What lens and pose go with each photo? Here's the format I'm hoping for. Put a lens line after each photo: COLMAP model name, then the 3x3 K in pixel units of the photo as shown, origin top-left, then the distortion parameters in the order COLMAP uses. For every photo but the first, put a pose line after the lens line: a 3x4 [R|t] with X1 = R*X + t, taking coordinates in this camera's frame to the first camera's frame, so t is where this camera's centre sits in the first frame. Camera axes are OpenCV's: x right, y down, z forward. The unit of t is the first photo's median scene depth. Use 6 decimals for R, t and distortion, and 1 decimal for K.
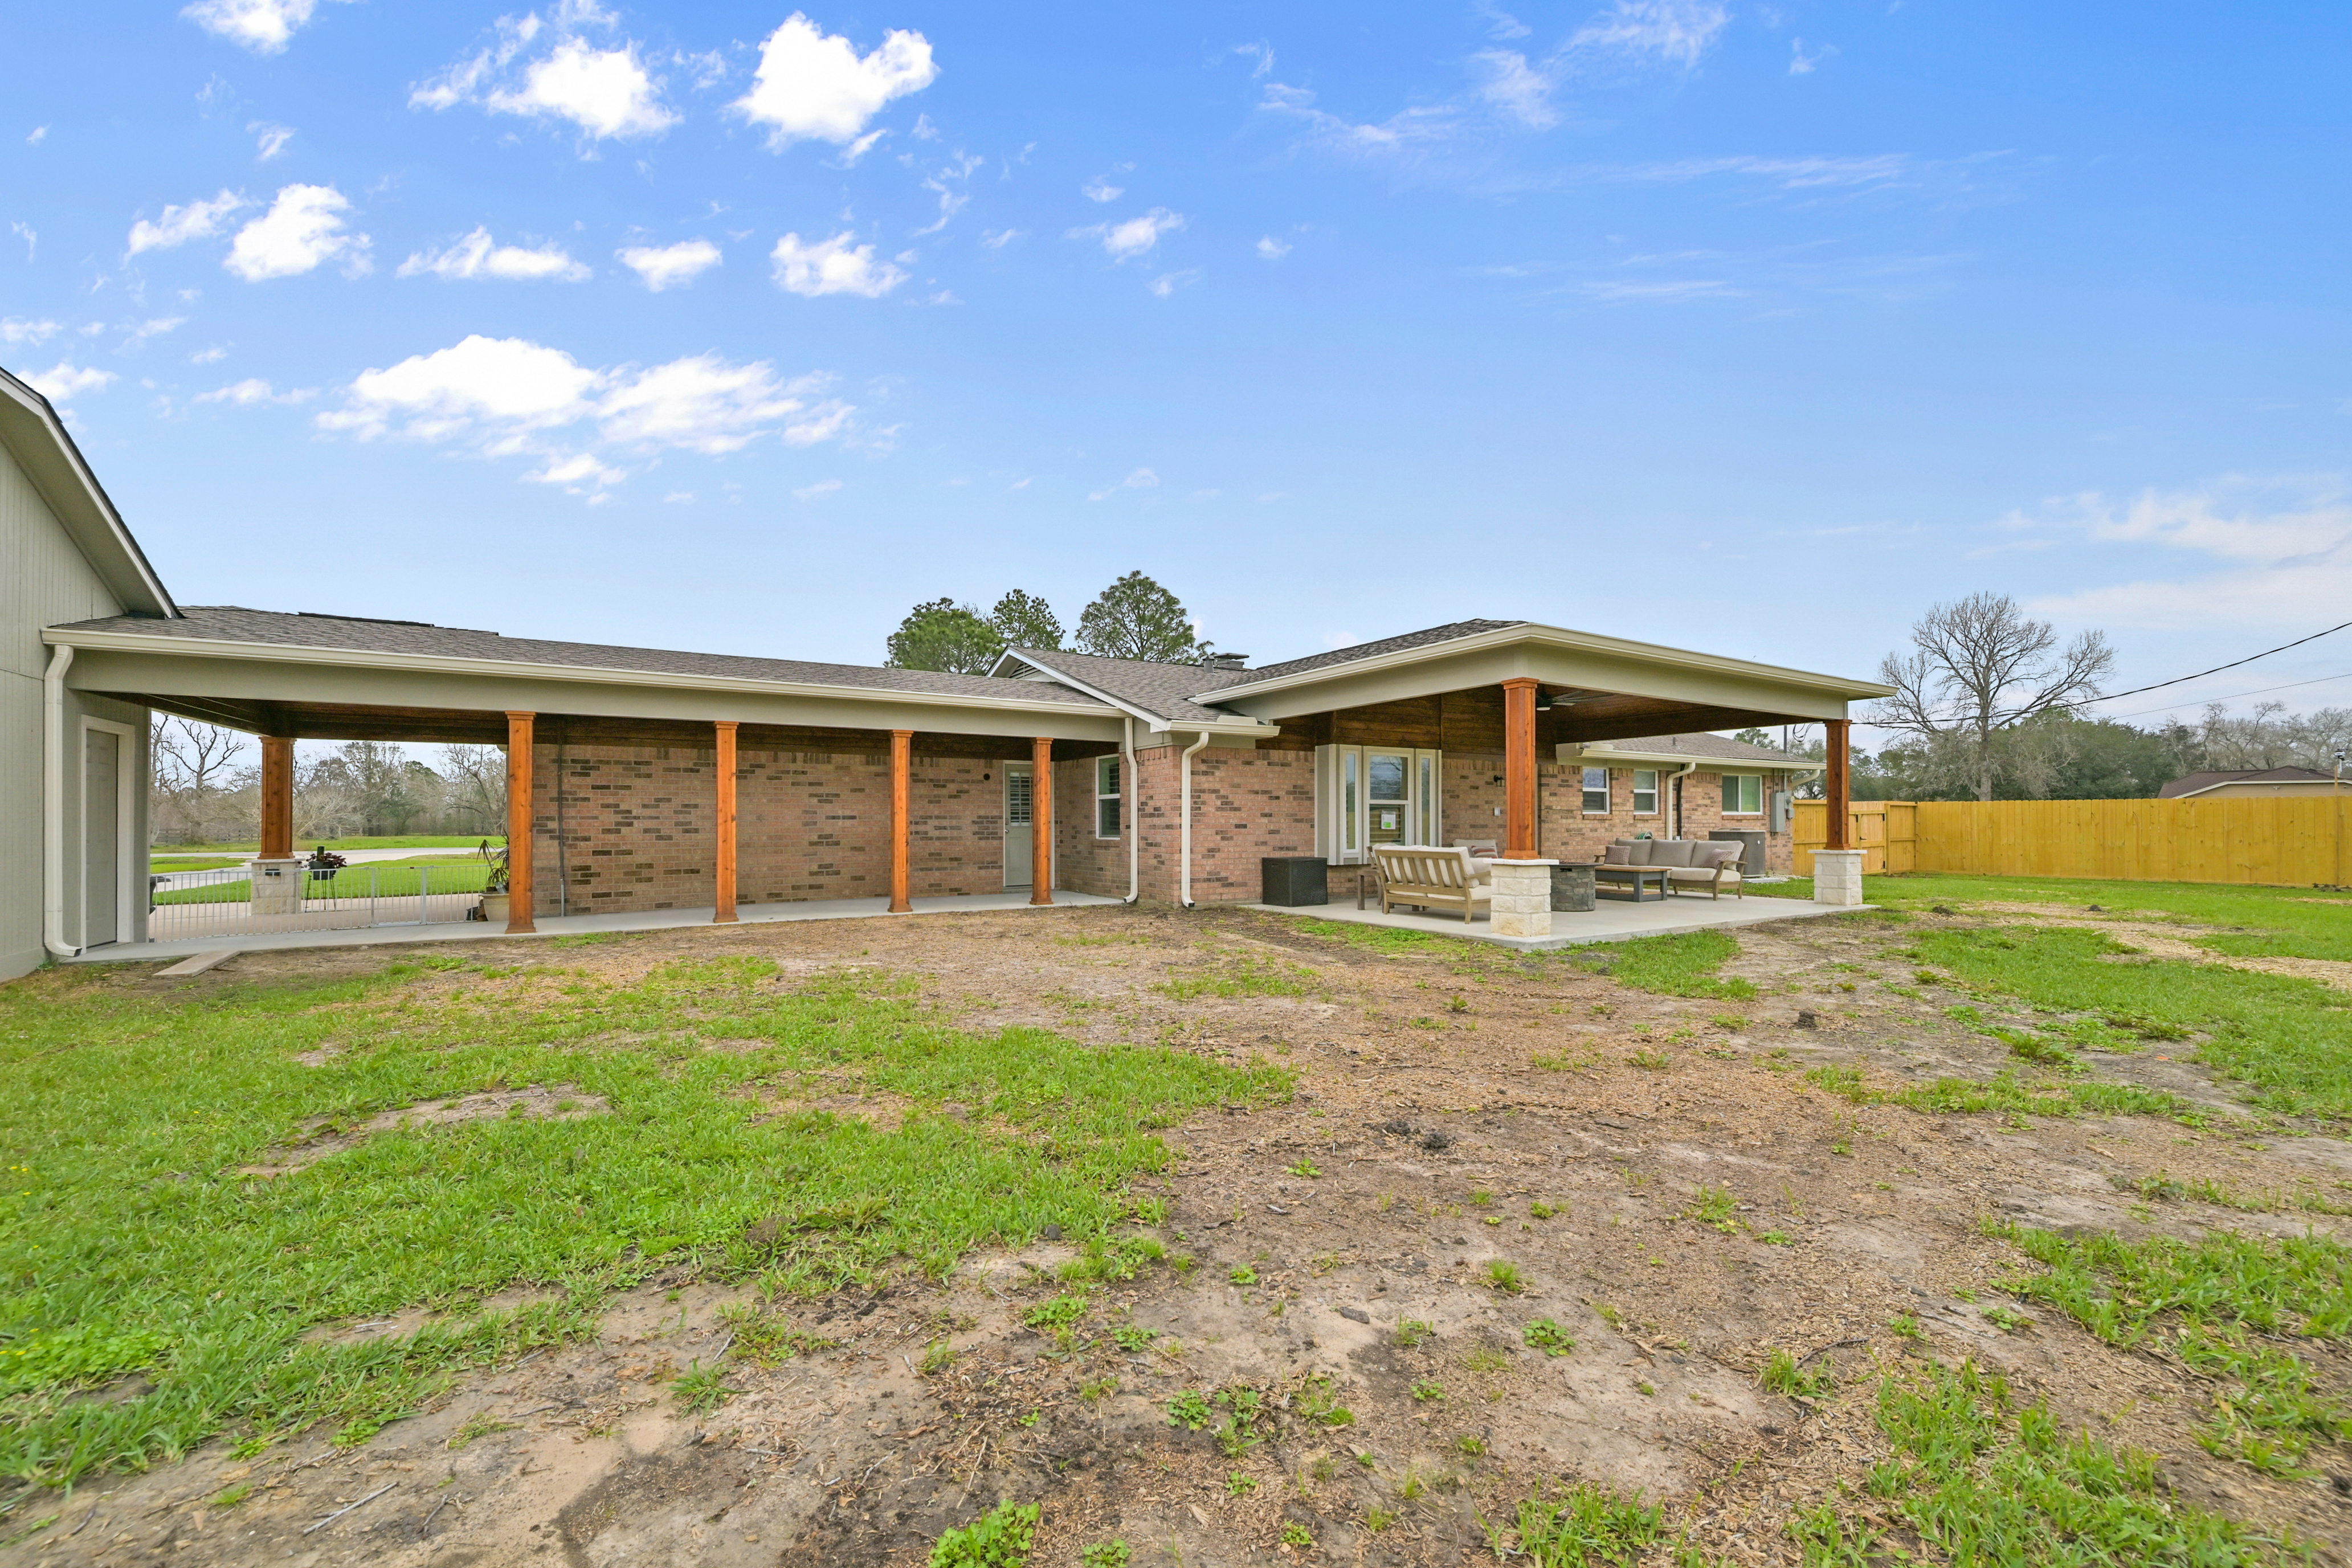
lens RADIAL K [[922.3, 0, 1181.7], [0, 922.3, 815.6], [0, 0, 1]] dist [-0.001094, 0.000003]
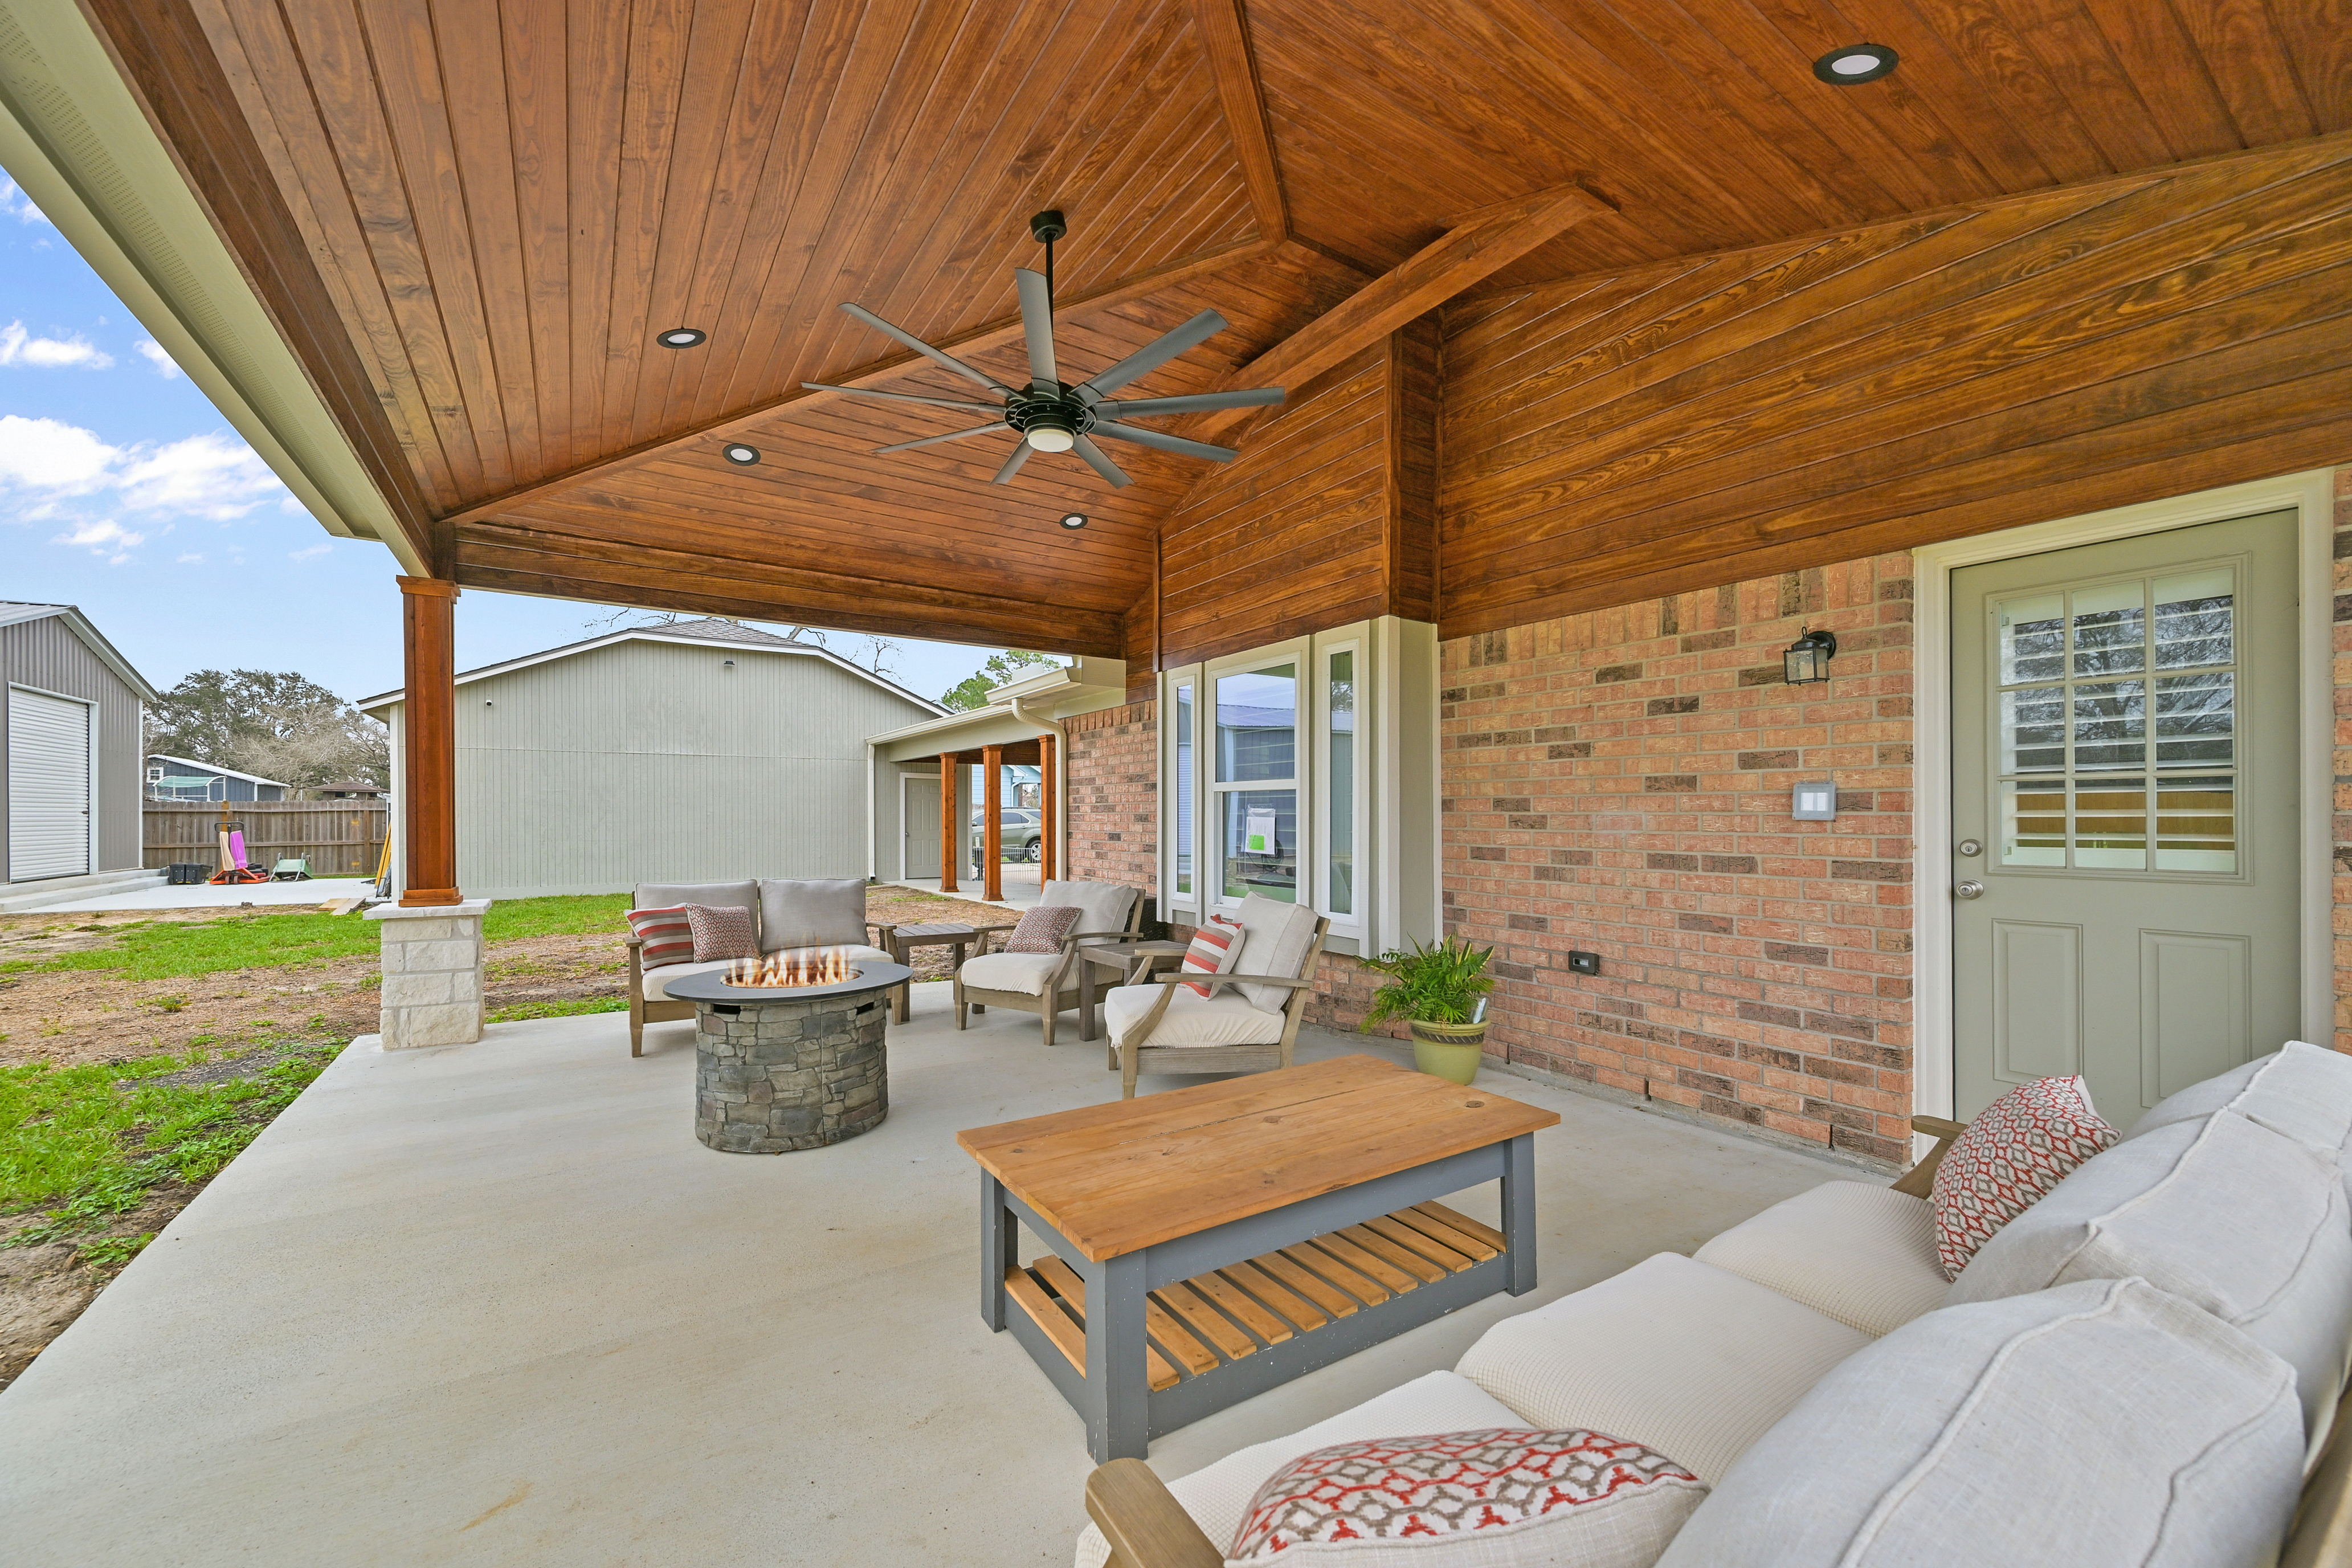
lens RADIAL K [[922.3, 0, 1181.7], [0, 922.3, 815.6], [0, 0, 1]] dist [-0.001094, 0.000003]
pose [[0.028677, 0.000448, -0.999589, 0.583072], [0.006043, 0.999982, 0.000621, -0.002096], [0.999570, -0.006058, 0.028673, 0.895245]]
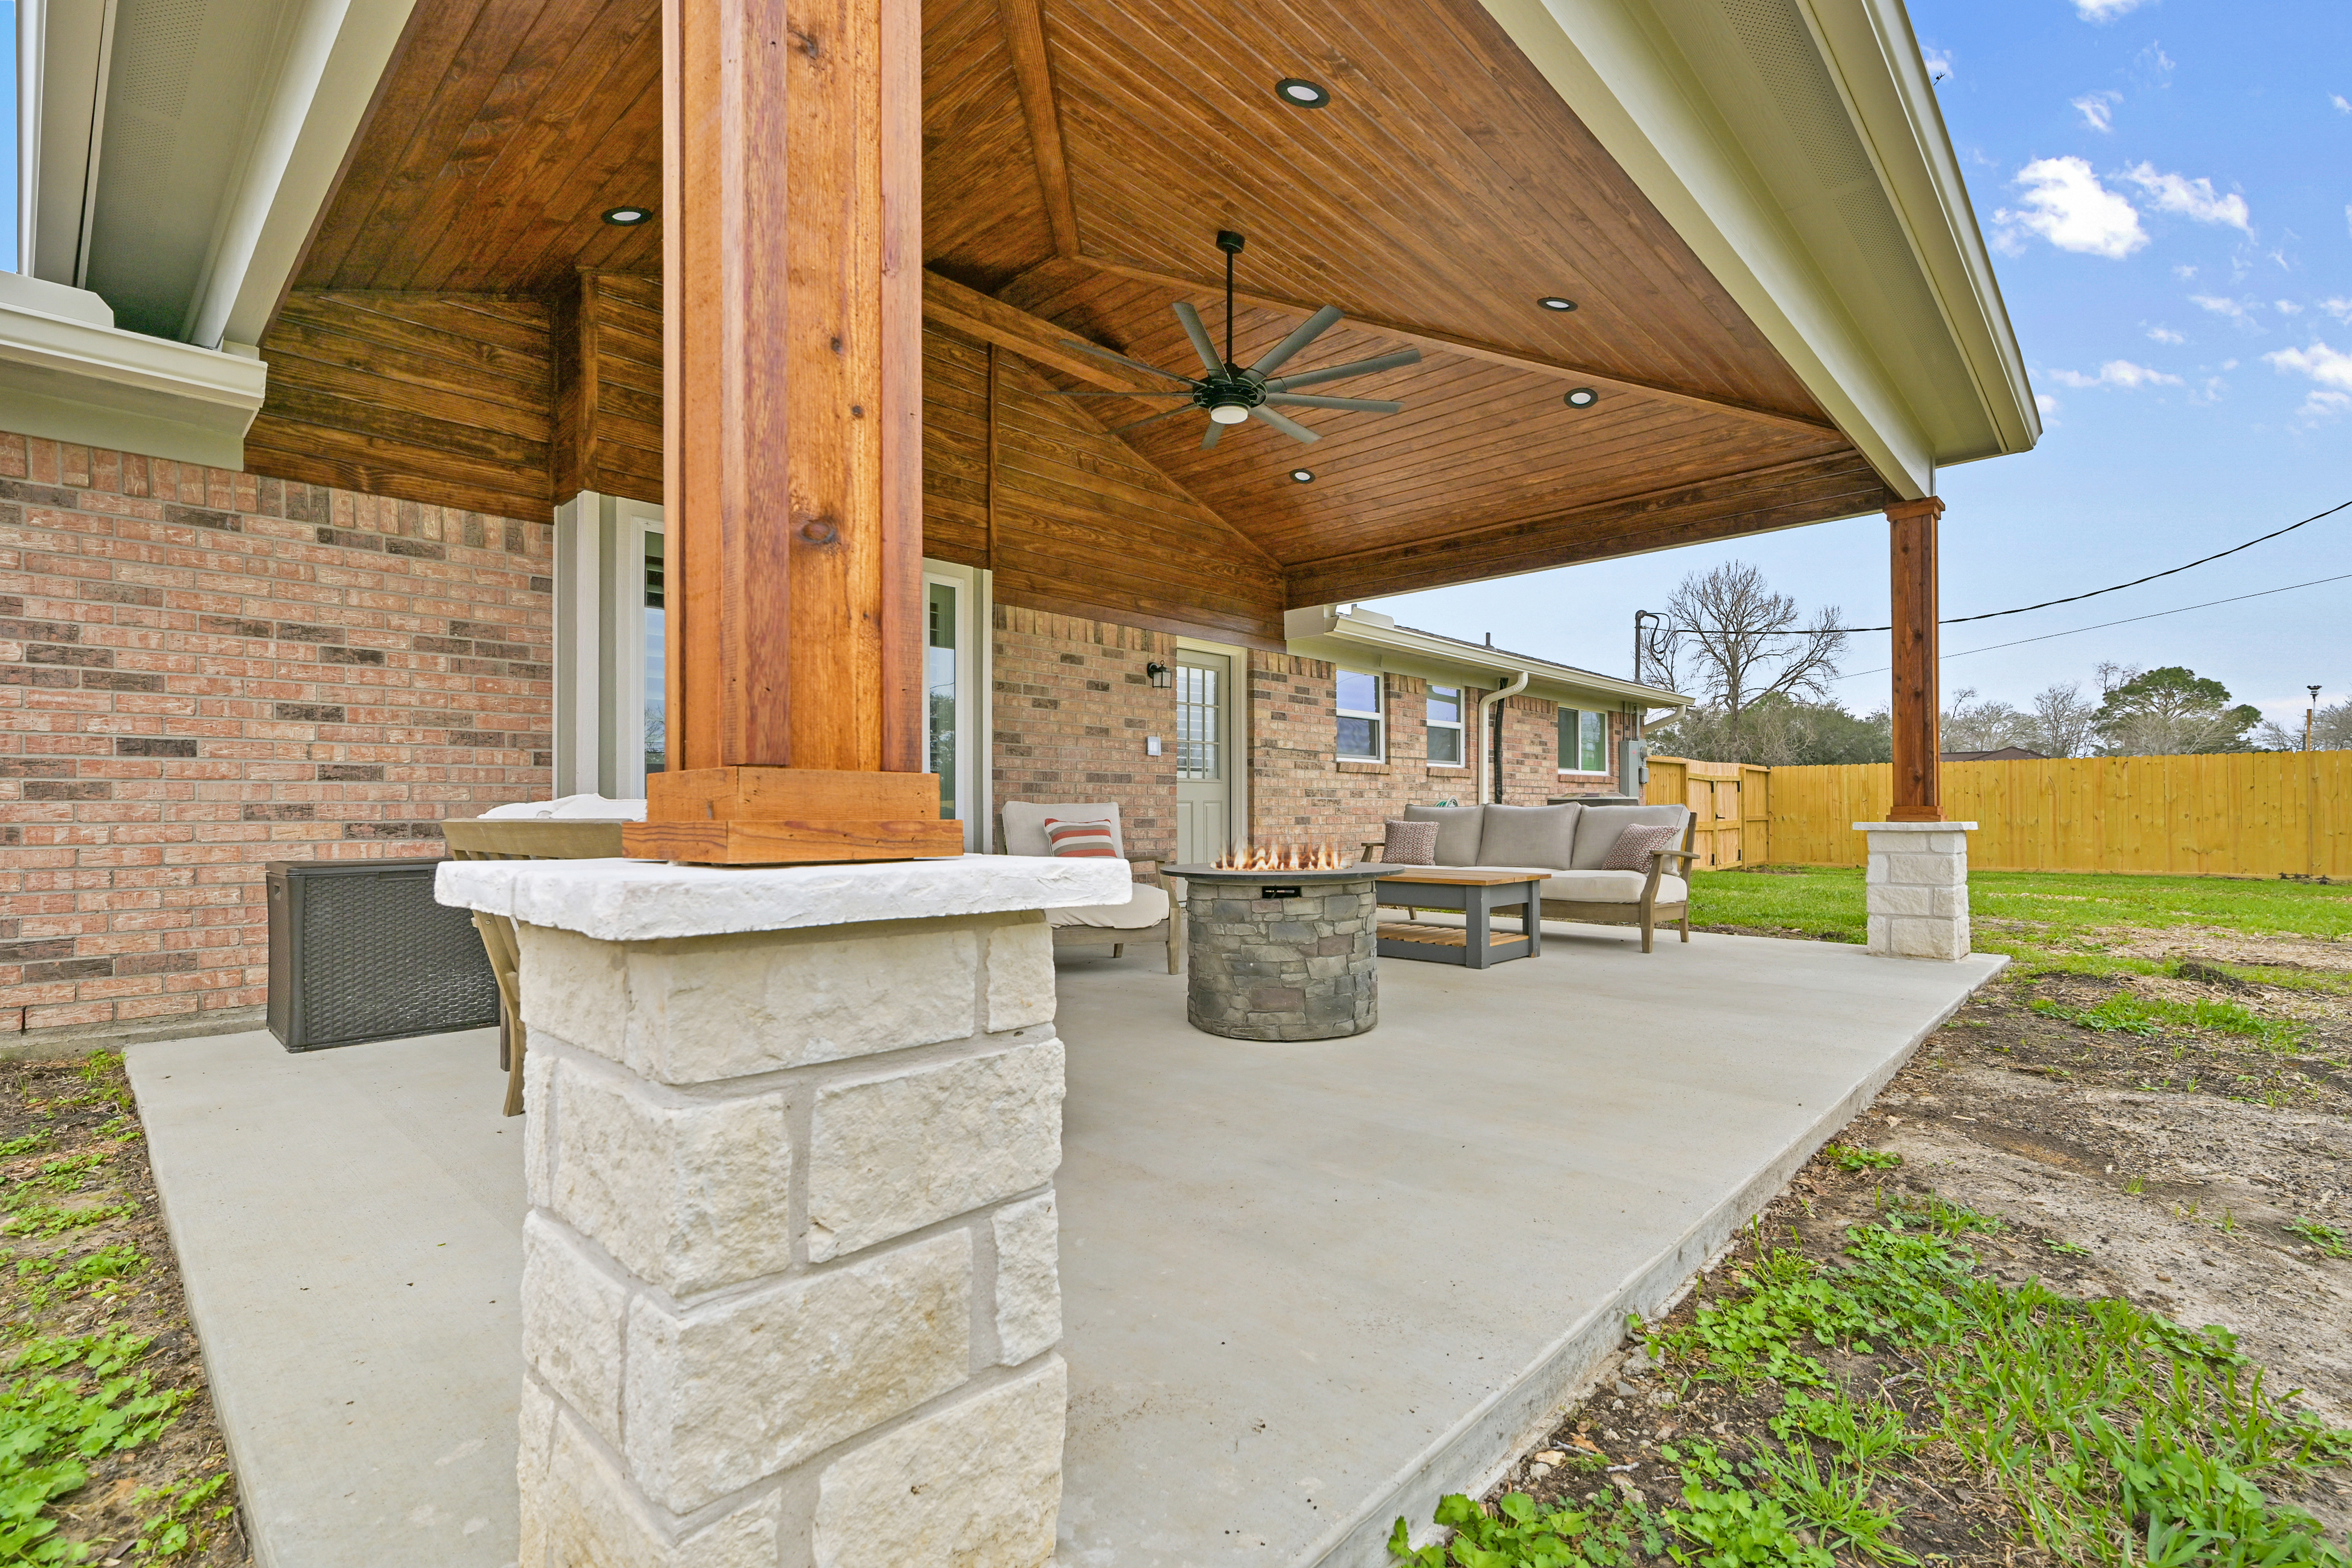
lens RADIAL K [[1064.8, 0, 1187.3], [0, 1064.8, 804.1], [0, 0, 1]] dist [-0.000843, -0.000032]
pose [[0.963580, -0.001587, 0.267416, 0.235554], [0.002390, 0.999994, -0.002675, 0.025741], [-0.267410, 0.003217, 0.963578, 0.541865]]
